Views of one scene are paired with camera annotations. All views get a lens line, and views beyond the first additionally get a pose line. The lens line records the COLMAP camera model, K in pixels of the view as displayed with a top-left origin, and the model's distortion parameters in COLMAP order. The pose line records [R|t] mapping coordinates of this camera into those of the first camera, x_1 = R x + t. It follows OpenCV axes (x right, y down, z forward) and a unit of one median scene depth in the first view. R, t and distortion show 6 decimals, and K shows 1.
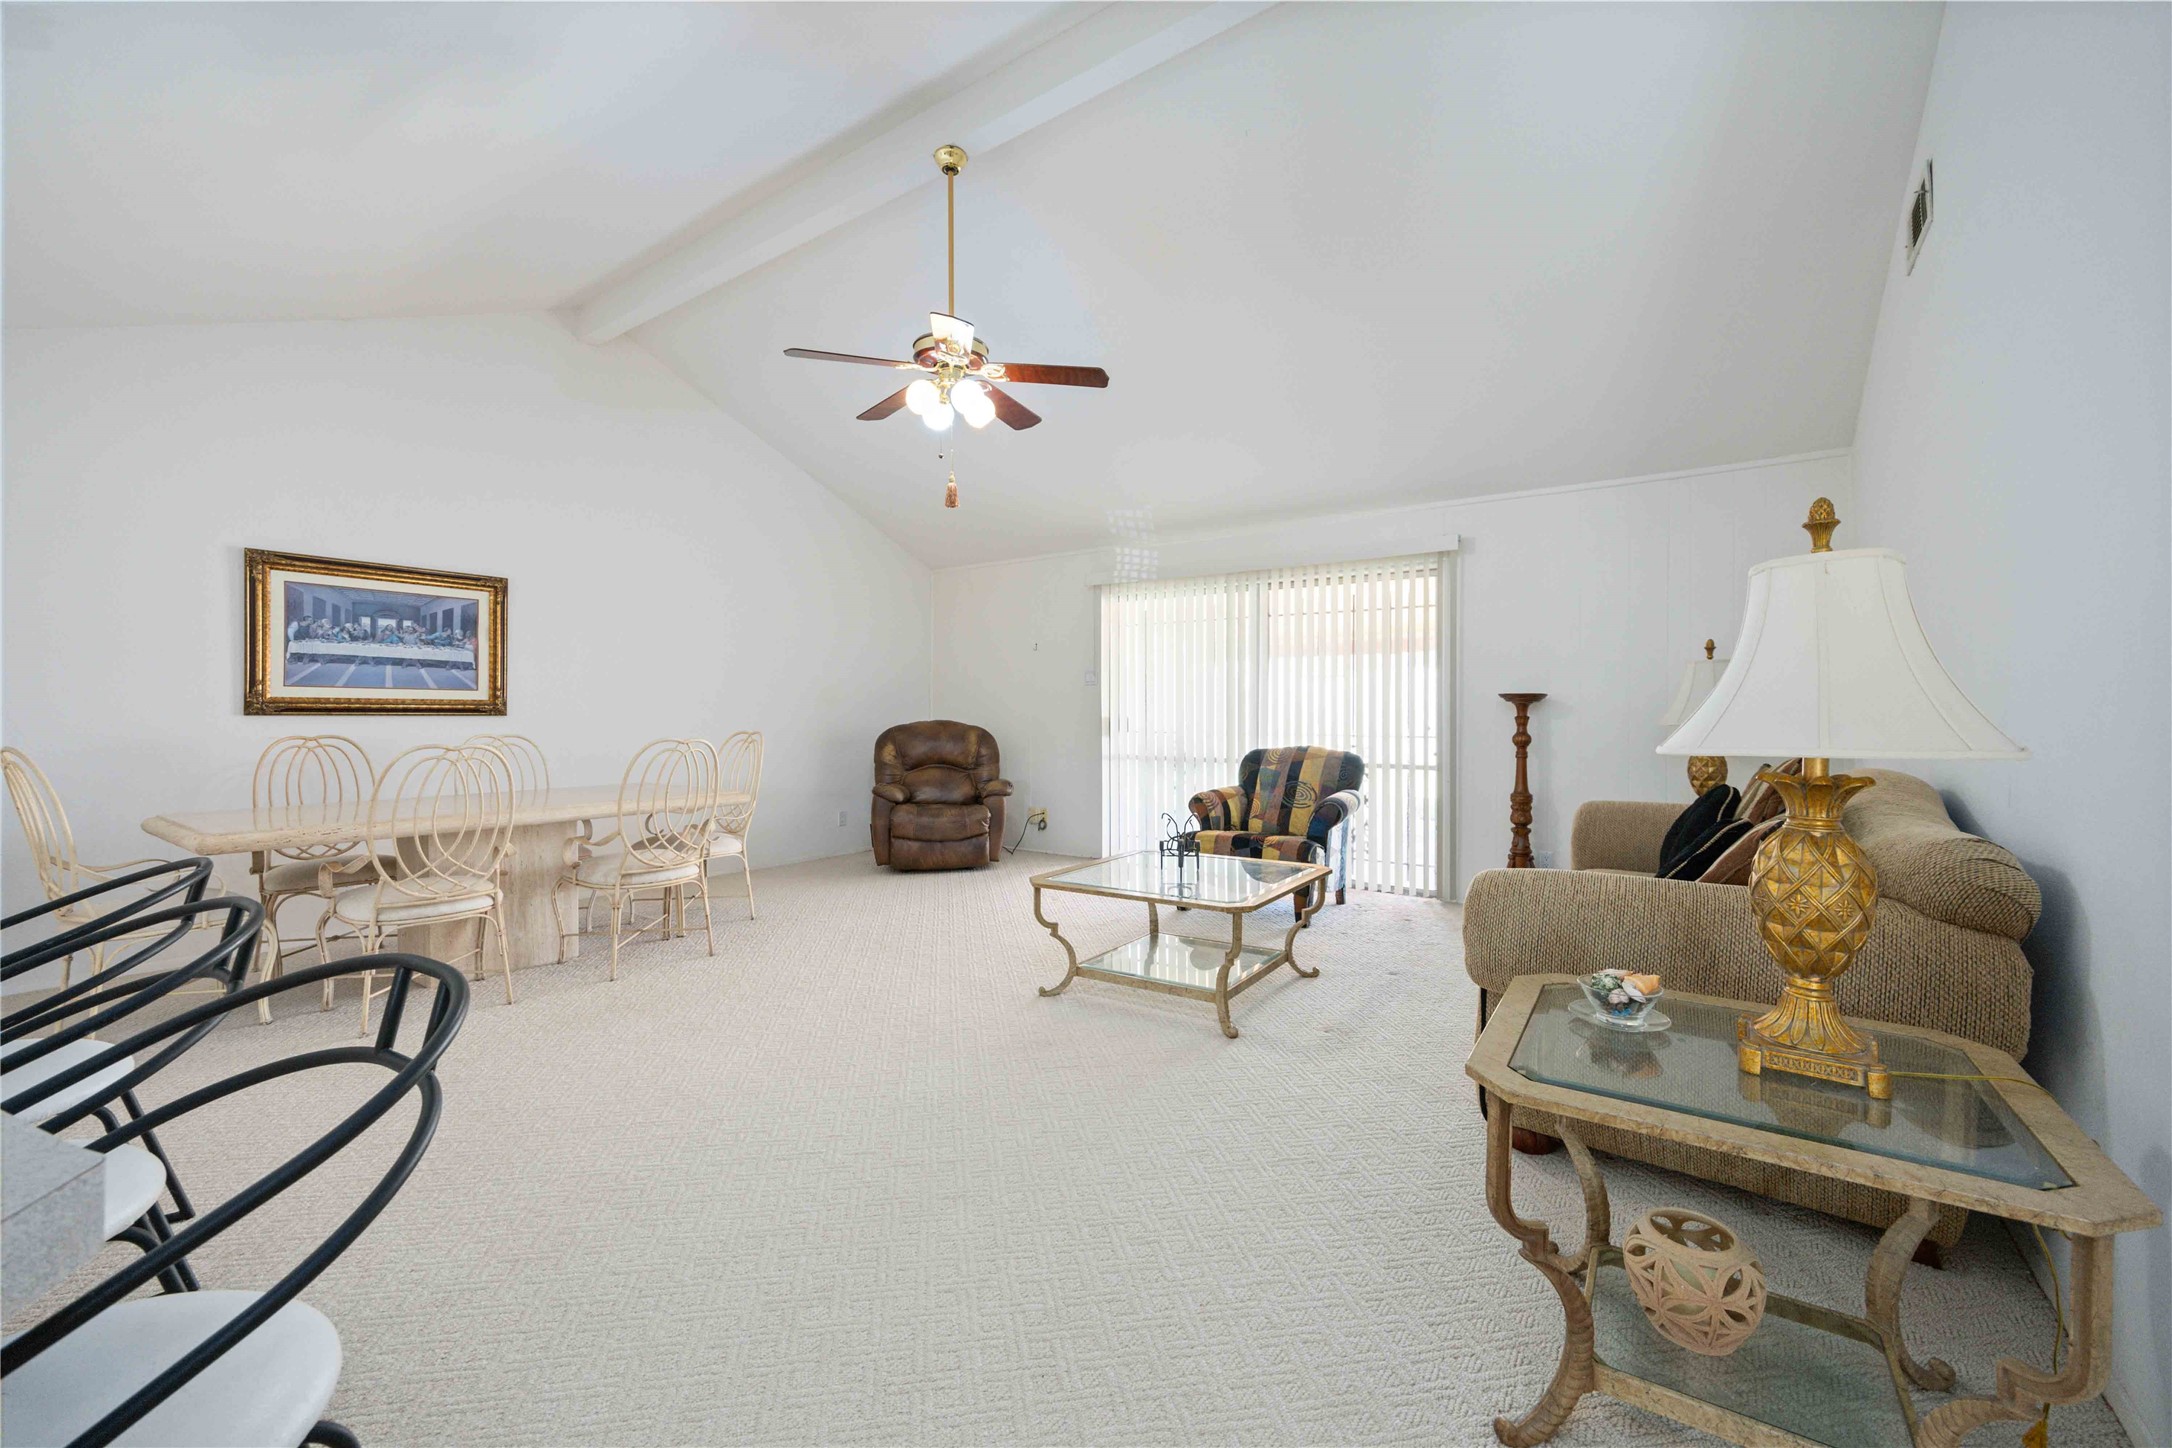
lens RADIAL K [[870.1, 0, 1089.0], [0, 870.1, 717.9], [0, 0, 1]] dist [-0.004299, 0.000409]
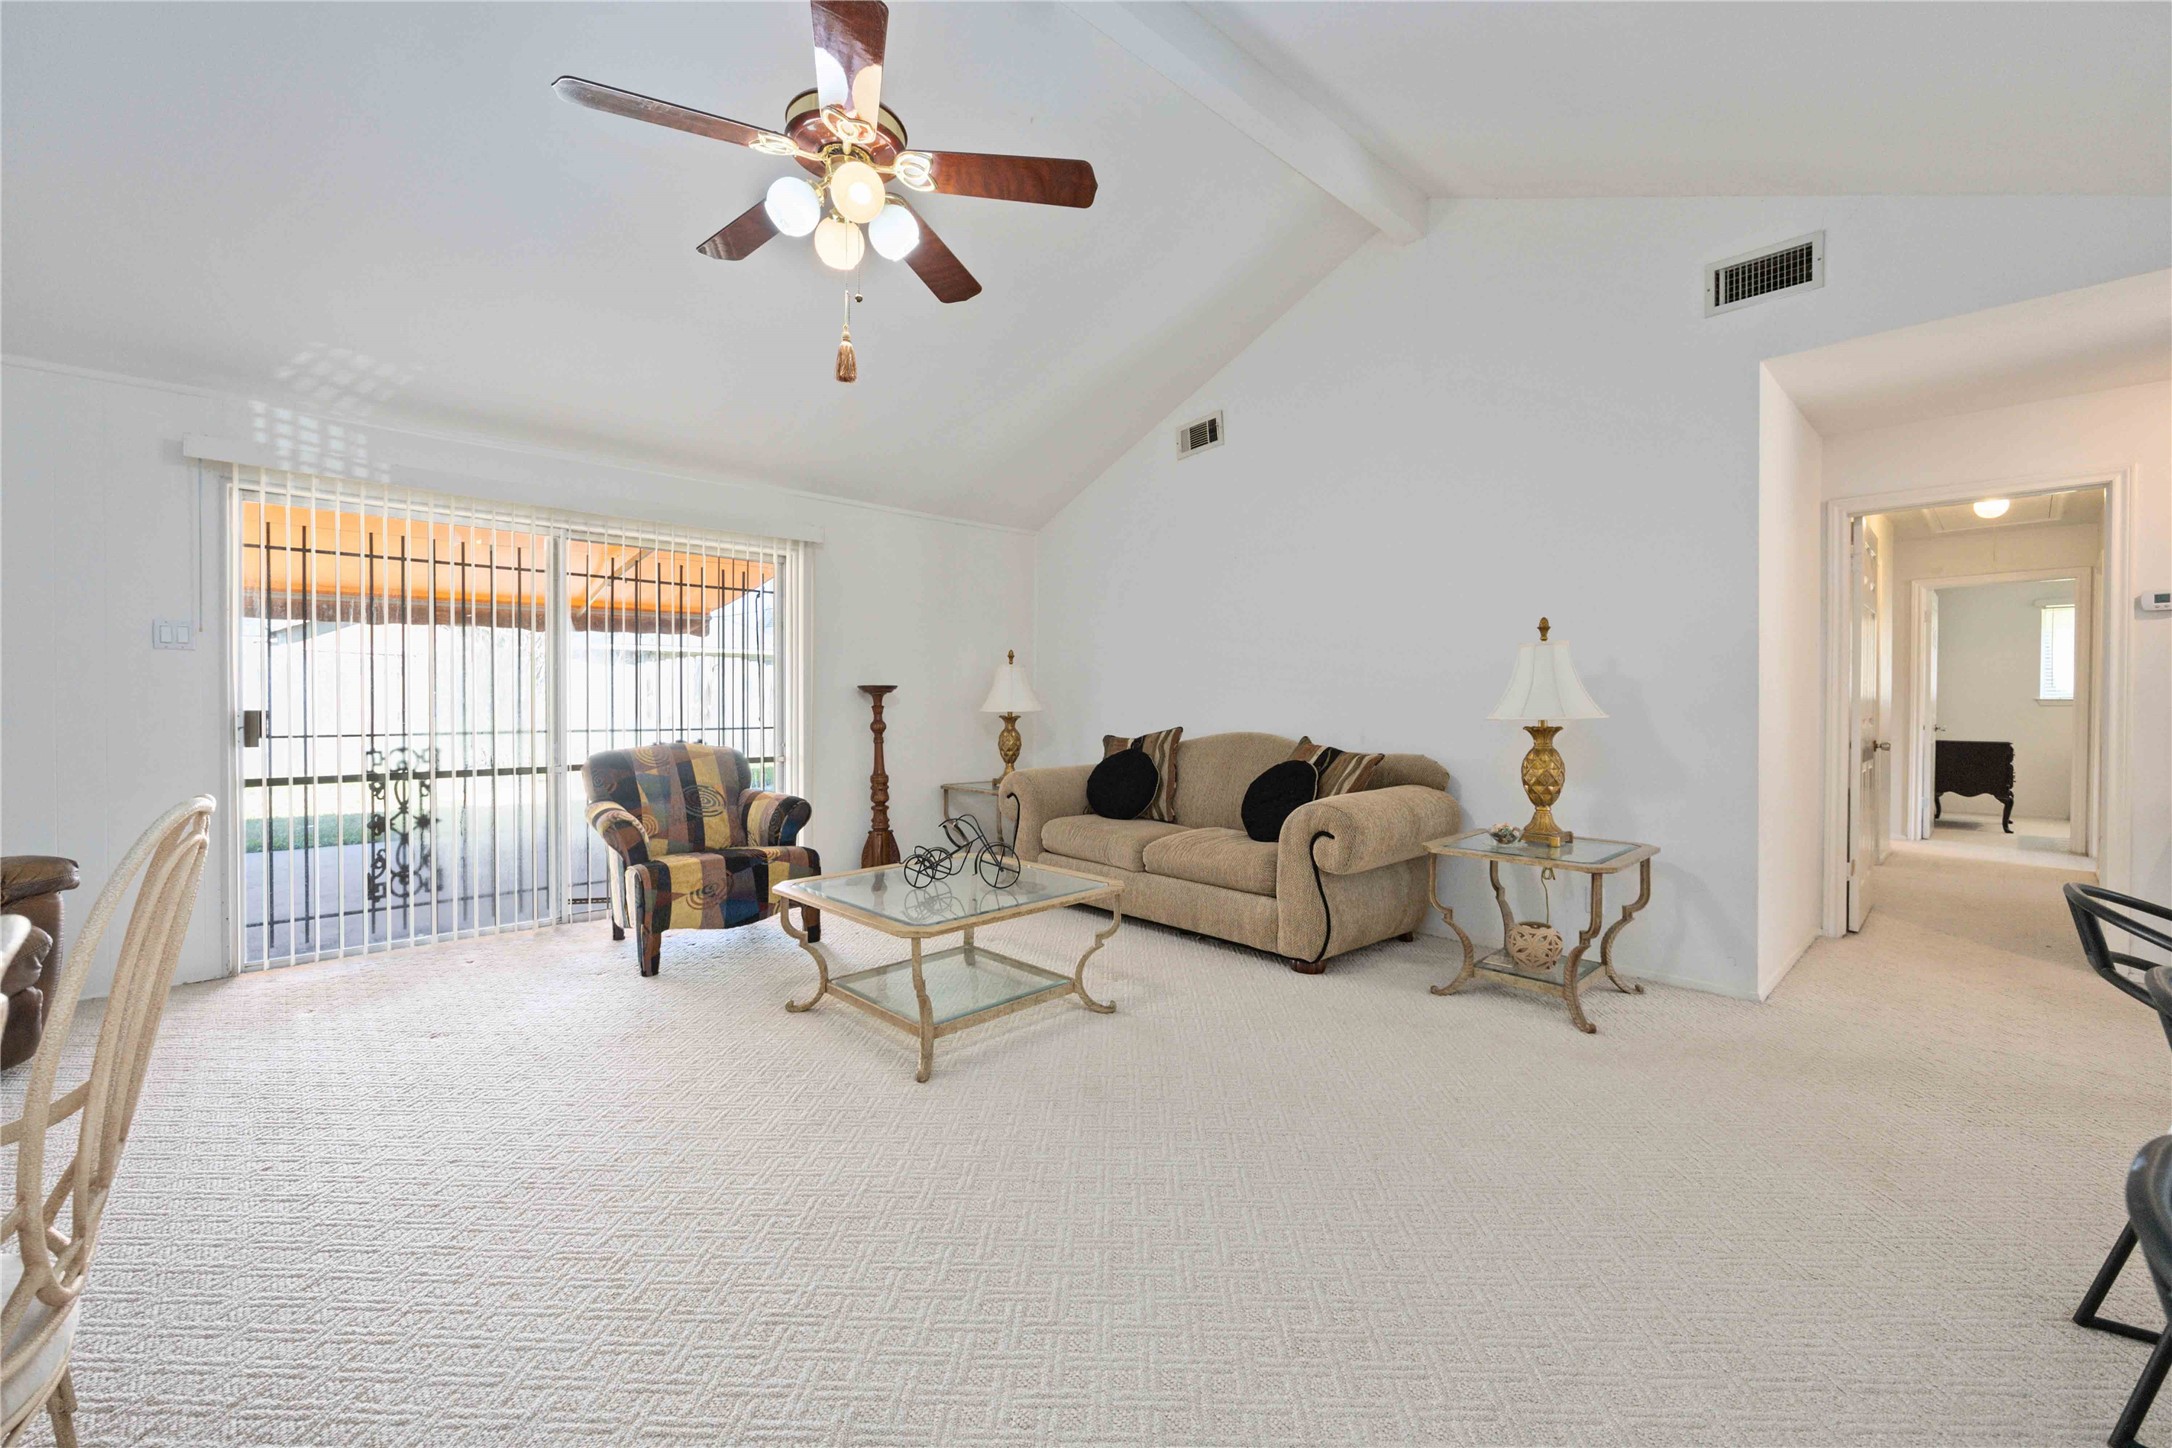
lens RADIAL K [[870.1, 0, 1083.0], [0, 870.1, 714.2], [0, 0, 1]] dist [-0.004299, 0.000409]
pose [[0.202257, -0.011996, 0.979259, -0.560146], [0.006850, 0.999918, 0.010834, -0.001509], [-0.979309, 0.004517, 0.202322, 0.532210]]
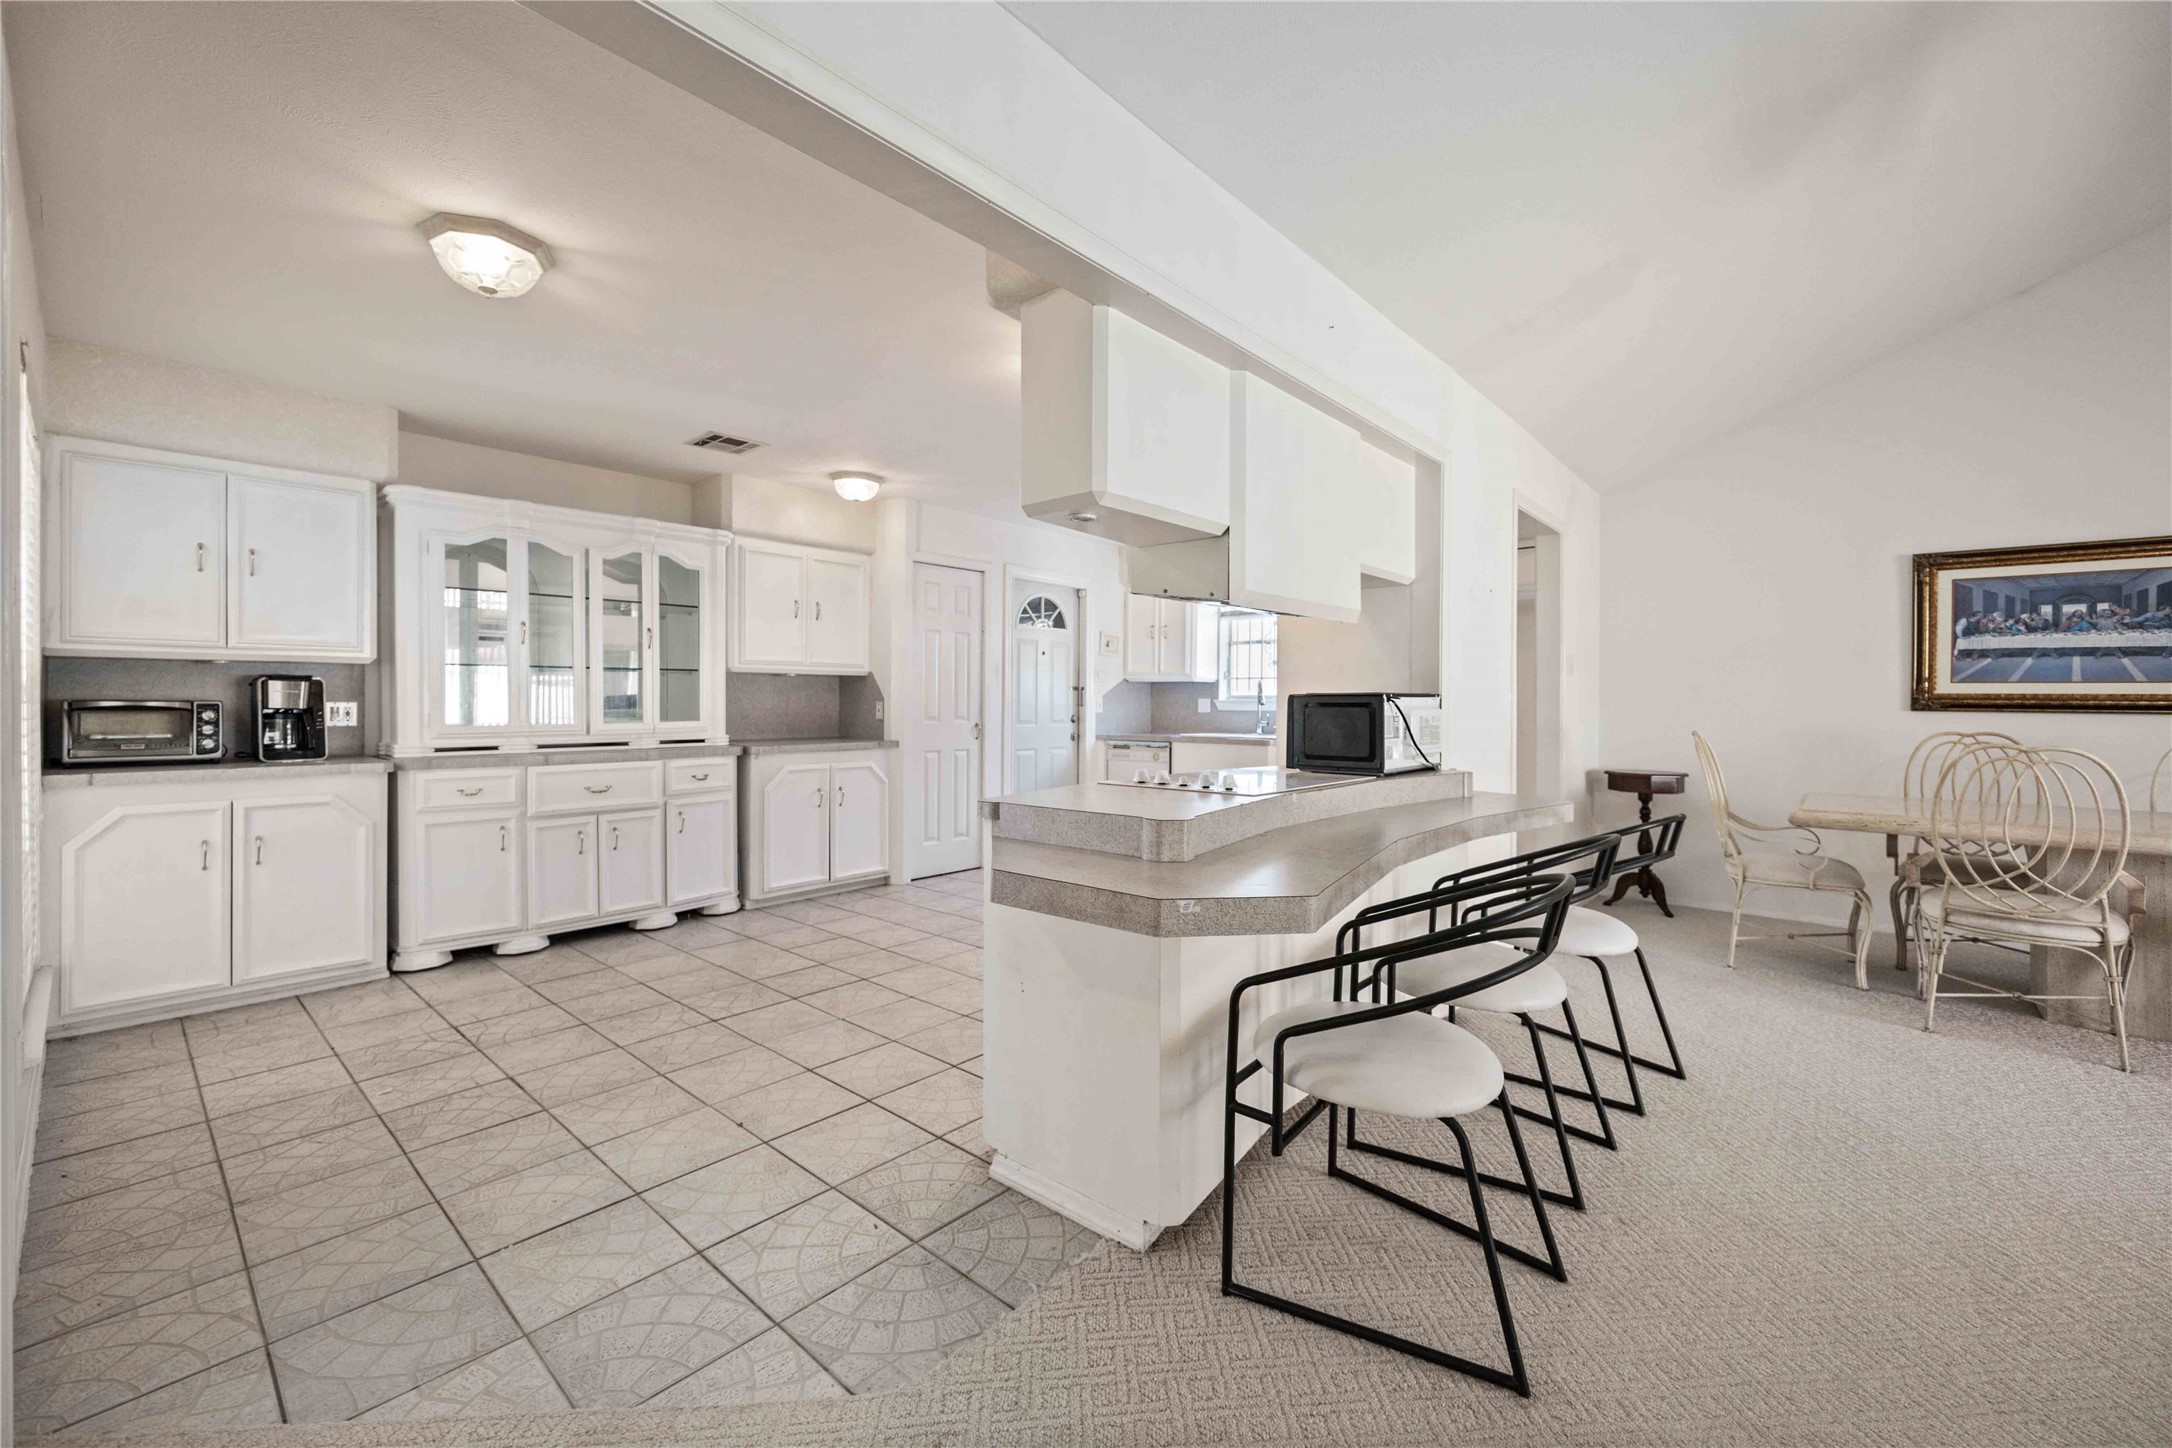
lens RADIAL K [[870.1, 0, 1085.1], [0, 870.1, 703.2], [0, 0, 1]] dist [-0.004299, 0.000409]
pose [[-0.110639, -0.000110, -0.993861, 0.174095], [-0.012764, 0.999918, 0.001310, -0.001044], [0.993779, 0.012831, -0.110631, 0.091171]]
